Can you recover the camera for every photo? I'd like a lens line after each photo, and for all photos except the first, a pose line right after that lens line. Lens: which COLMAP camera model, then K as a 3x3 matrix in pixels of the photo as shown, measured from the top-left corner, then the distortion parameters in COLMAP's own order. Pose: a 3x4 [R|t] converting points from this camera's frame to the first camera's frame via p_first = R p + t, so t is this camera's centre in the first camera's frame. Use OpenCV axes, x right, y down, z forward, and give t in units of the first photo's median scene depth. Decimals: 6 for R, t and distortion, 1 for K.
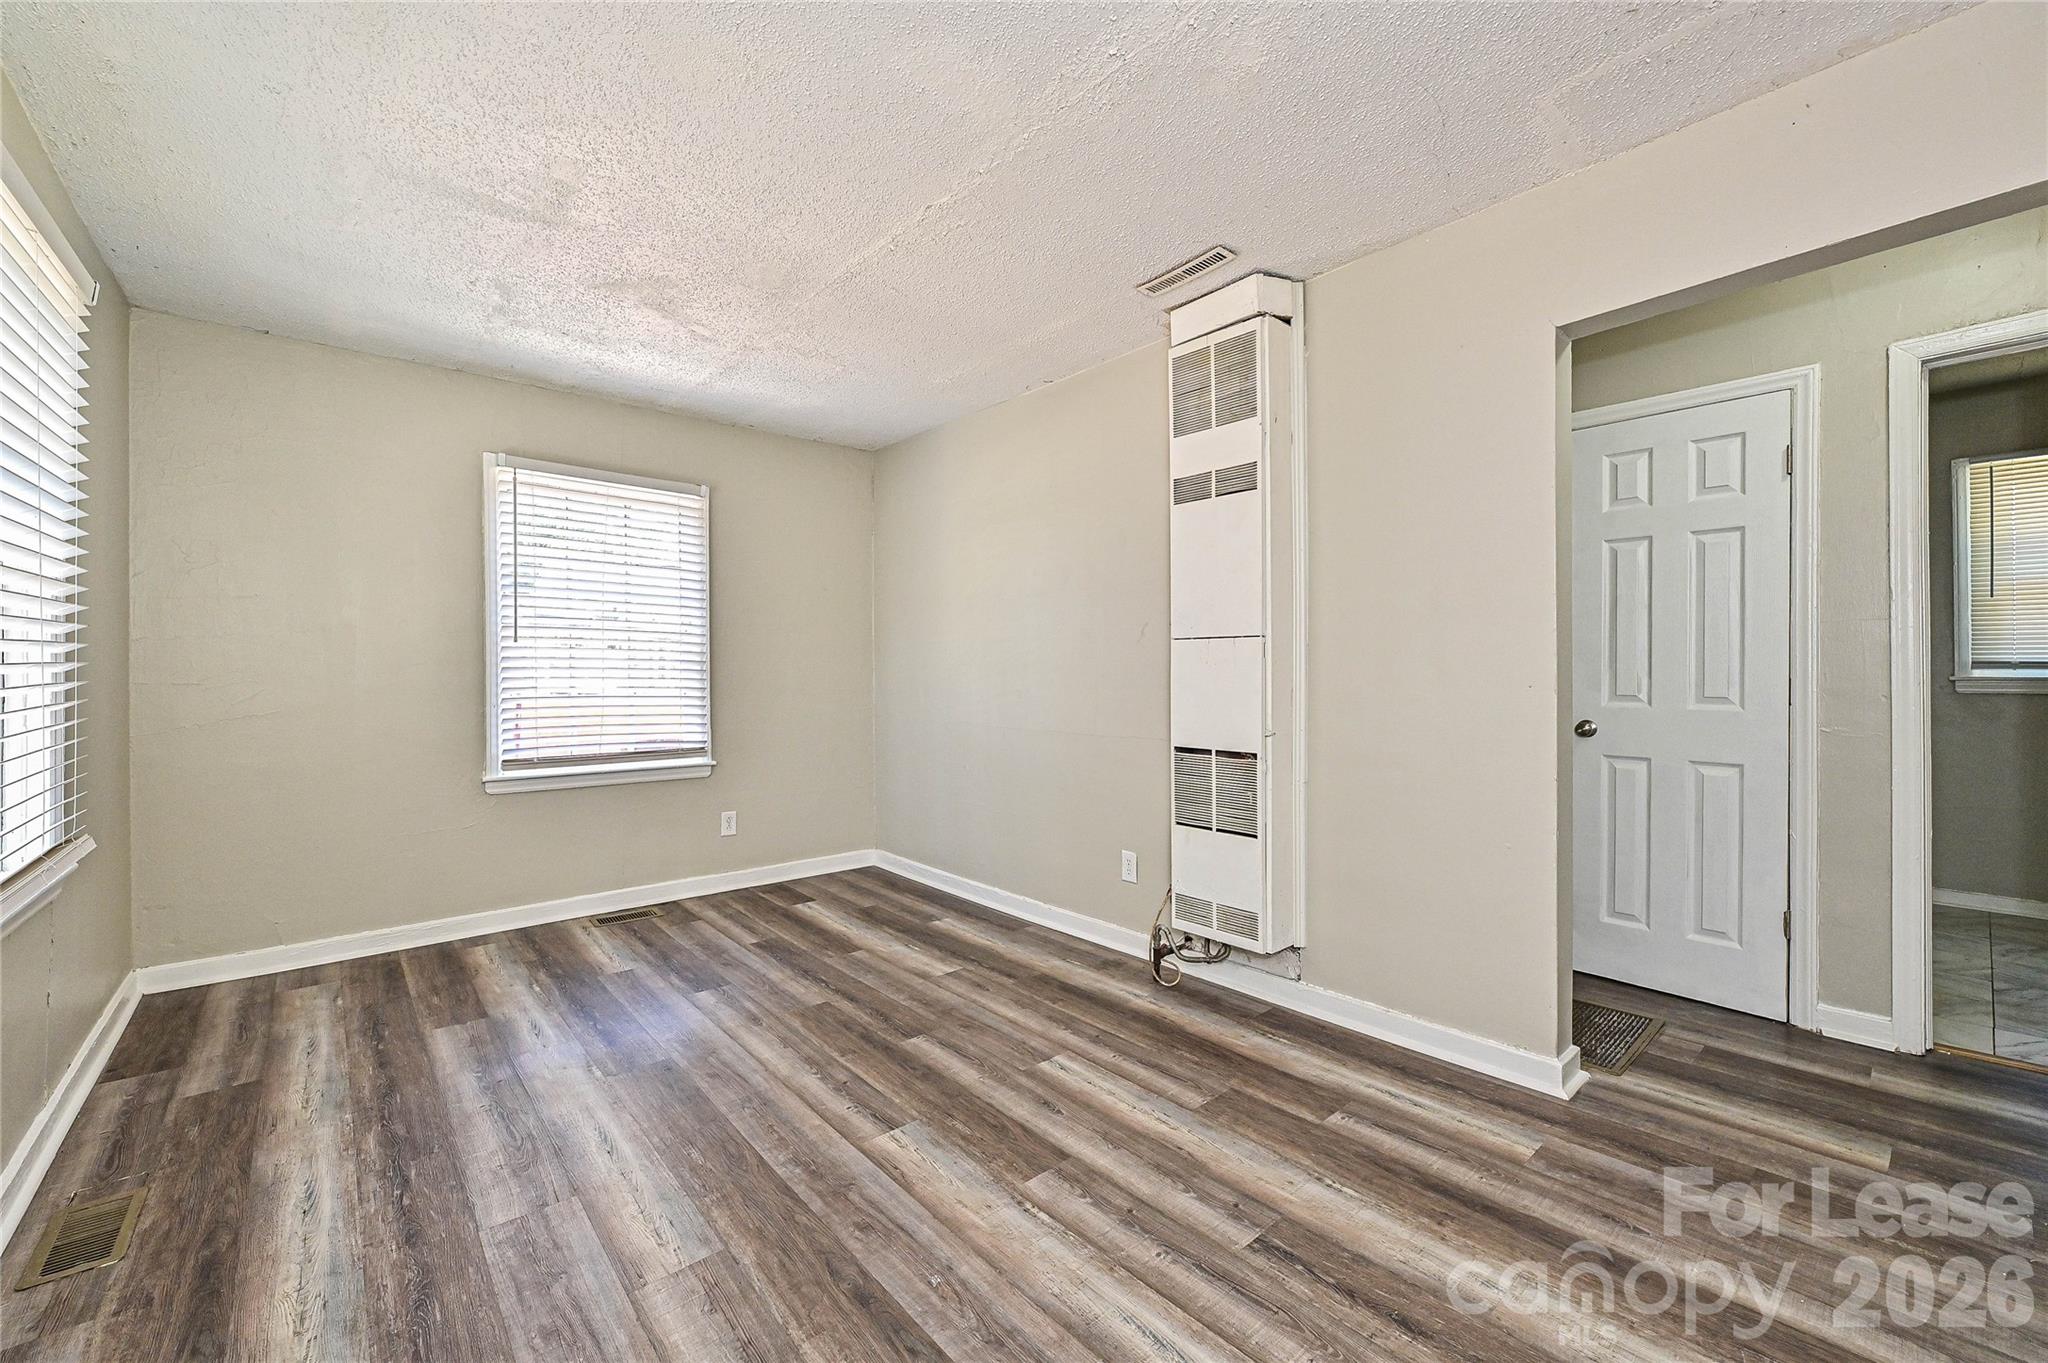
lens RADIAL K [[816.6, 0, 1020.0], [0, 816.6, 683.7], [0, 0, 1]] dist [-0.001503, -0.000219]
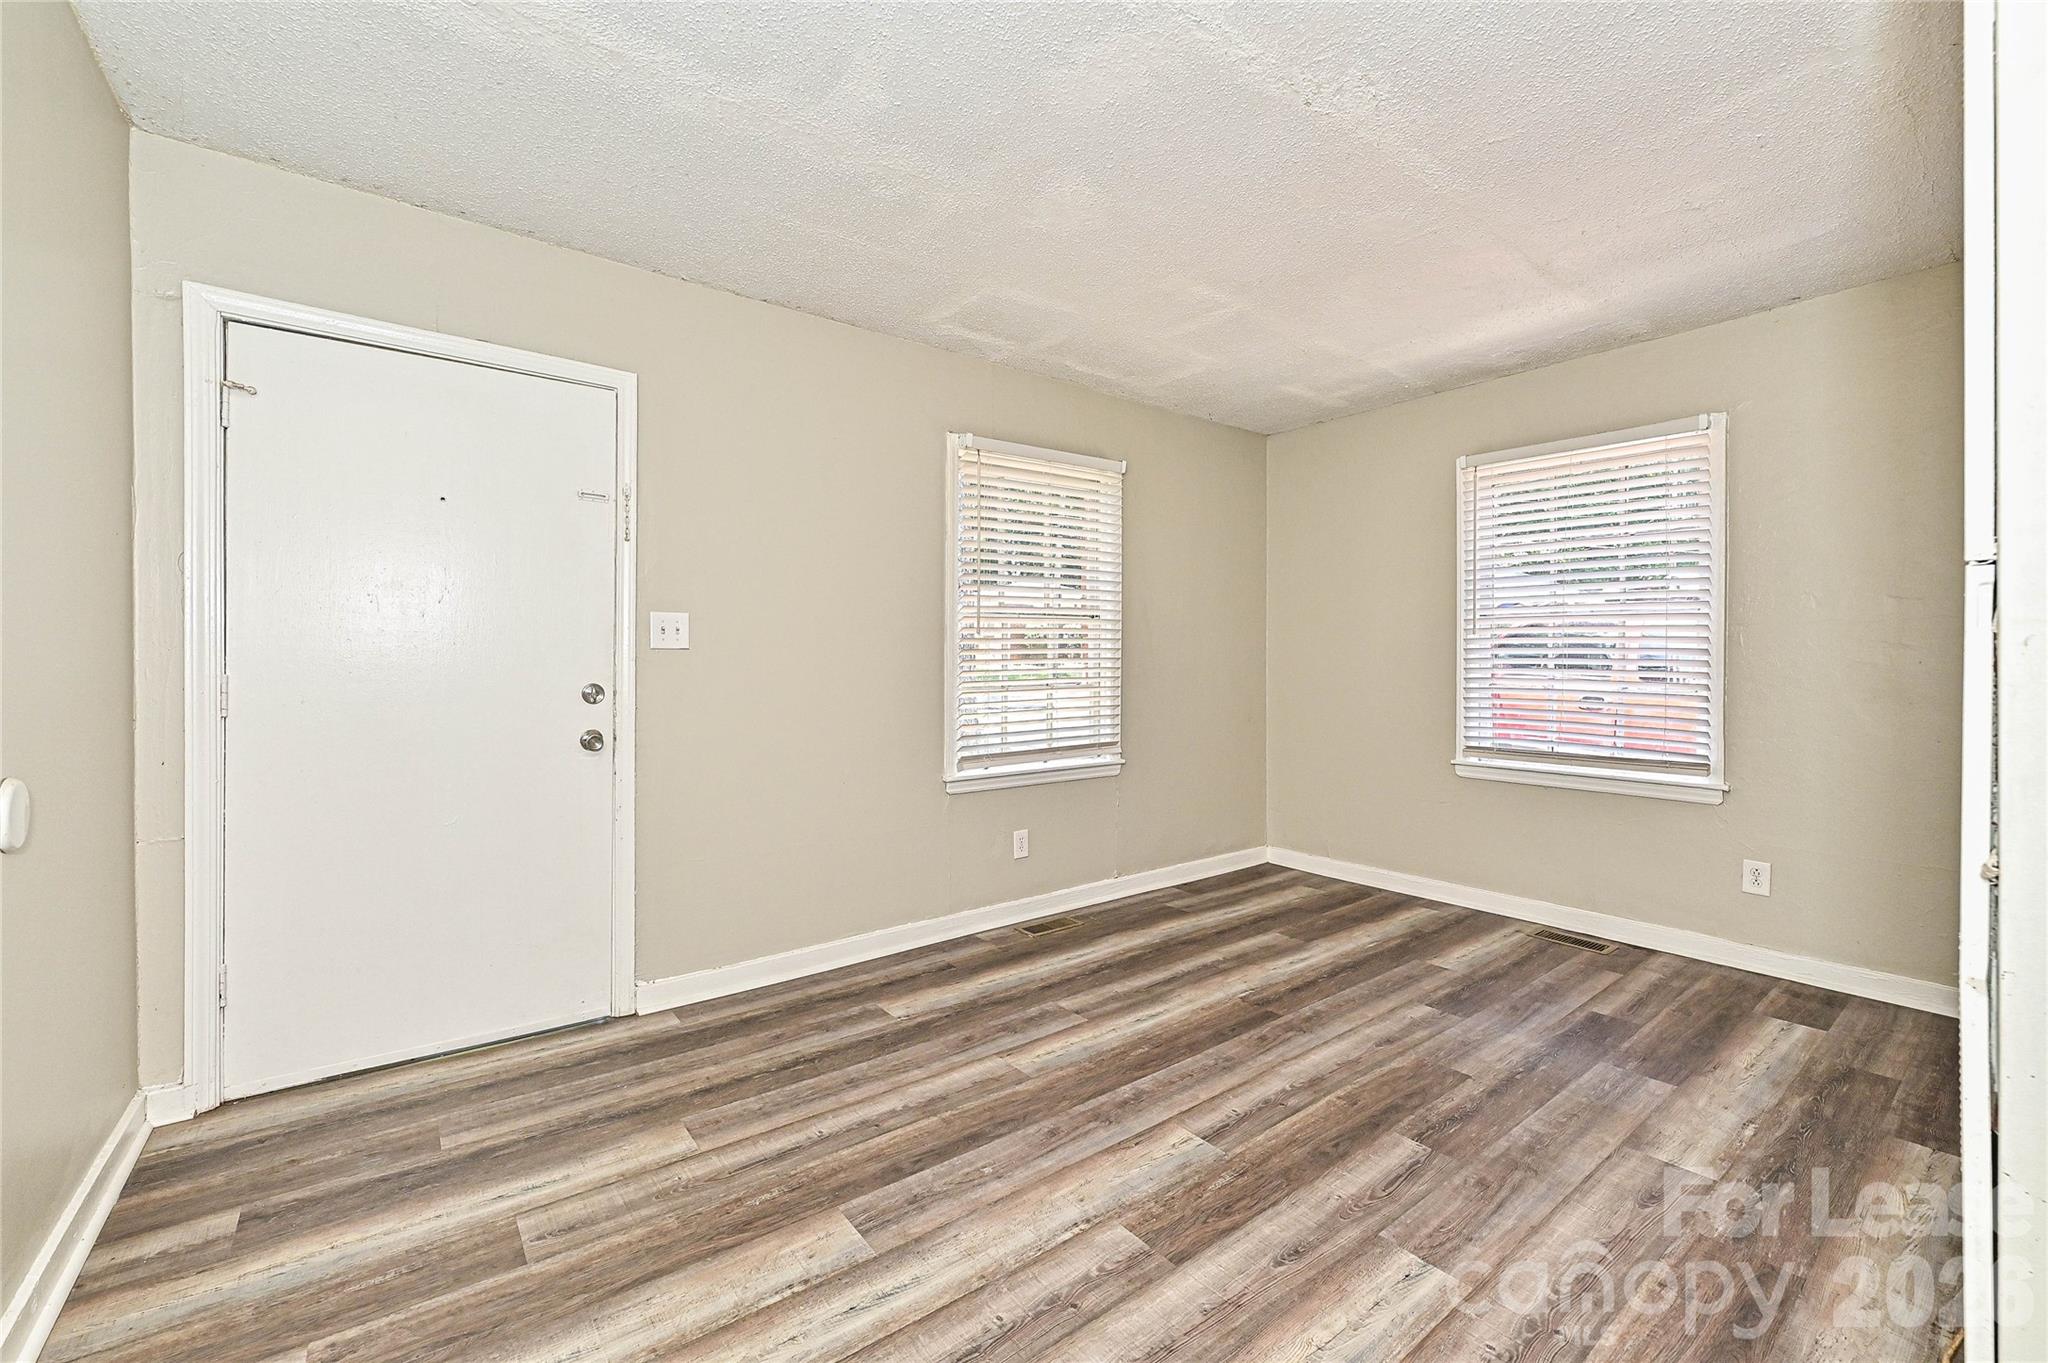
lens RADIAL K [[831.1, 0, 1011.7], [0, 831.1, 682.4], [0, 0, 1]] dist [-0.000056, 0.000099]
pose [[-0.057600, 0.027924, -0.997949, 0.670596], [-0.014193, 0.999485, 0.028786, -0.016557], [0.998239, 0.015822, -0.057174, 0.665941]]
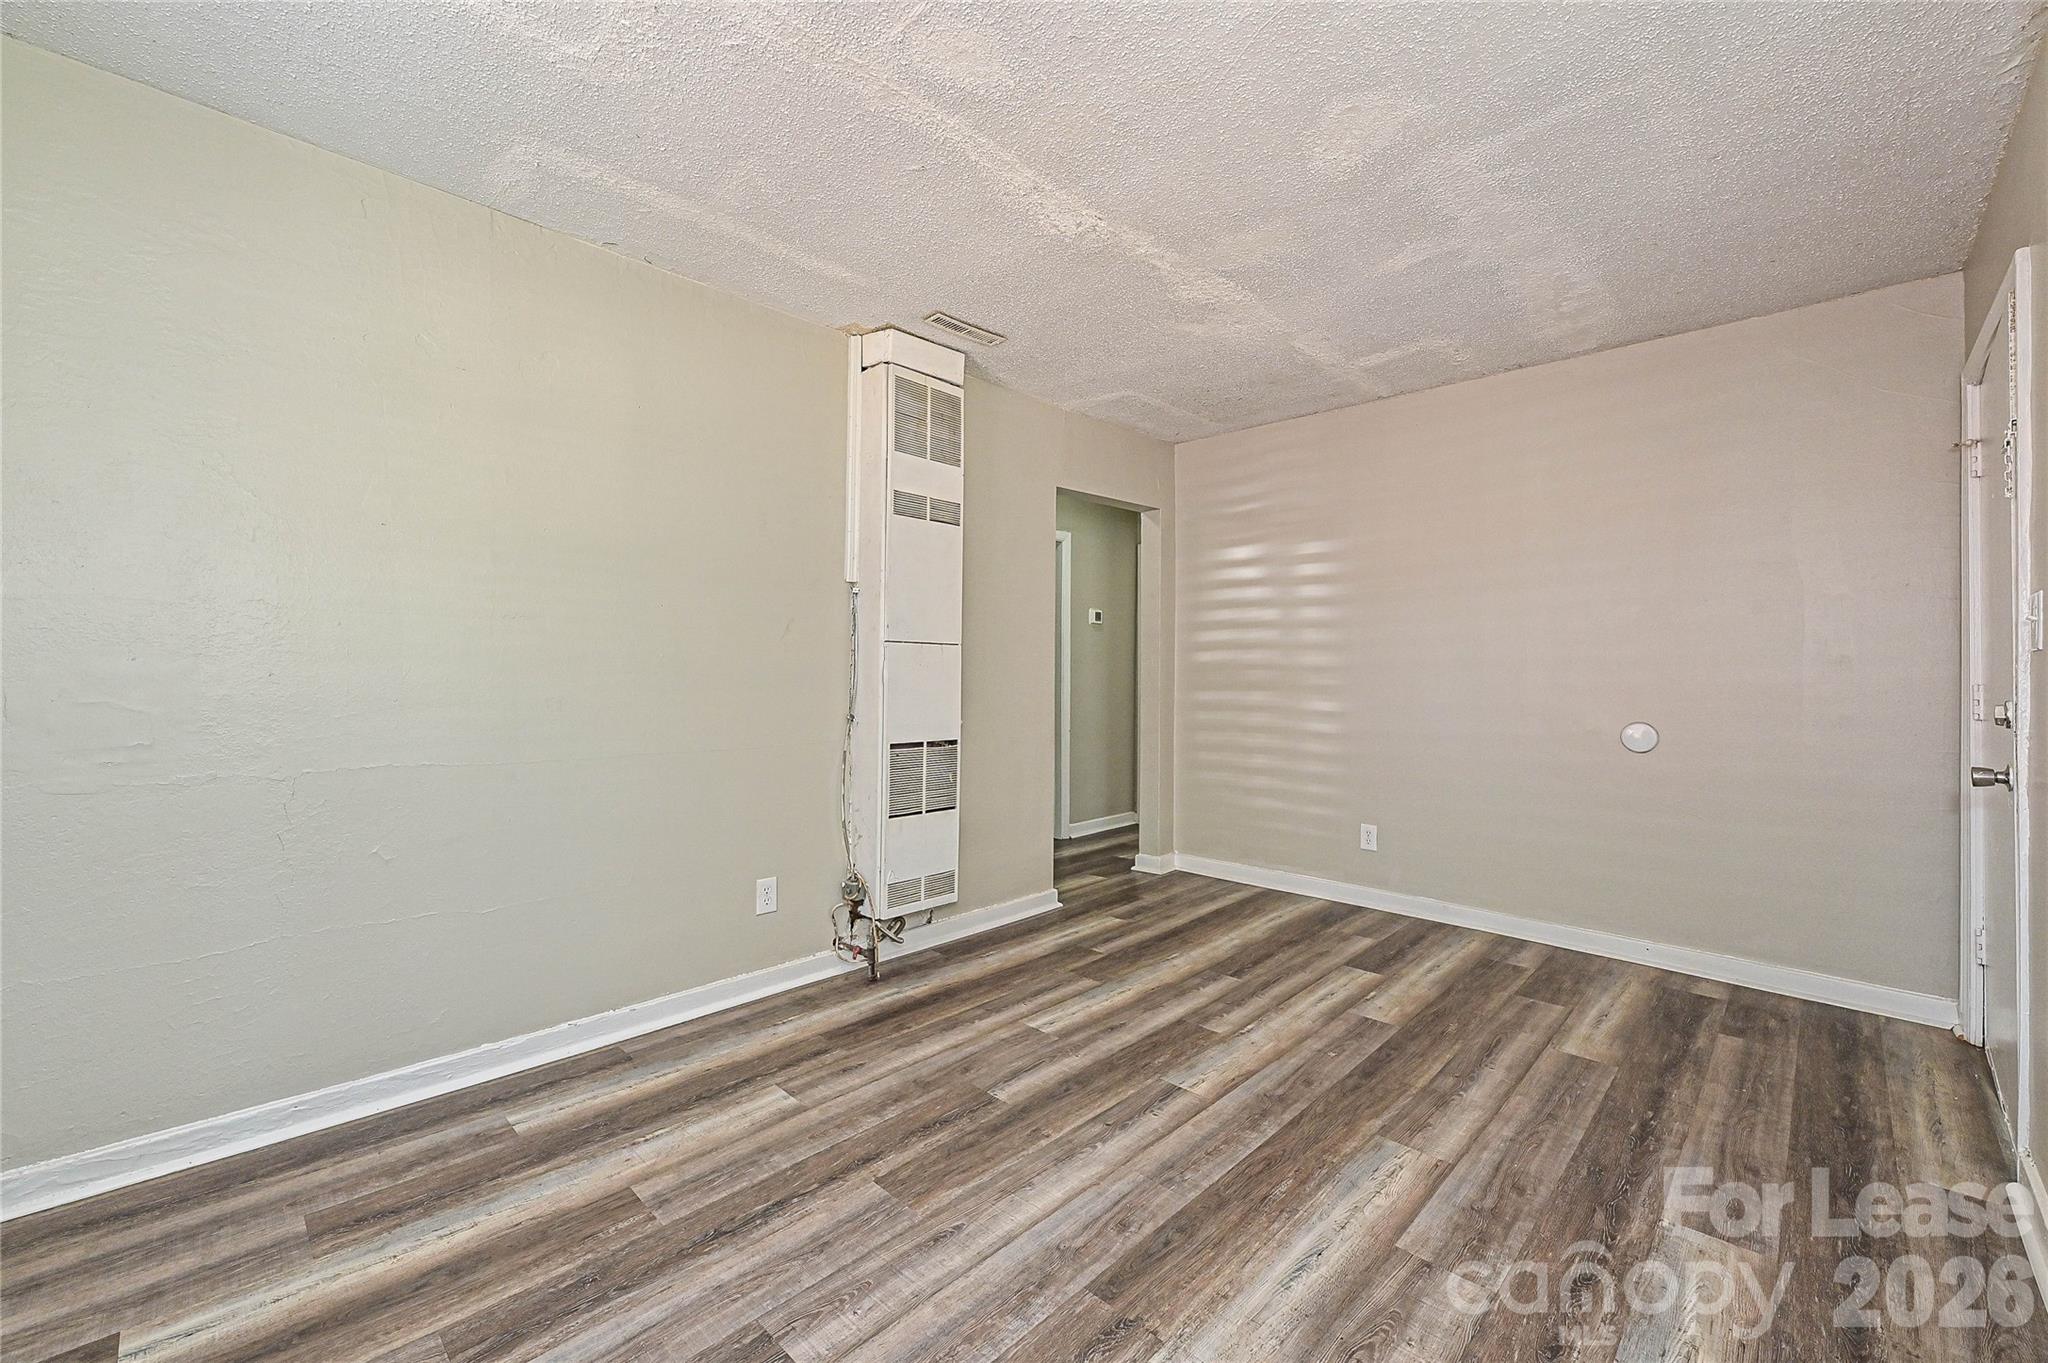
lens RADIAL K [[827.0, 0, 1024.0], [0, 827.0, 681.5], [0, 0, 1]] dist [0.000338, 0.000203]
pose [[-0.086524, -0.004091, 0.996241, -1.012193], [0.008674, 0.999951, 0.004860, -0.008071], [-0.996212, 0.009061, -0.086484, 1.055709]]
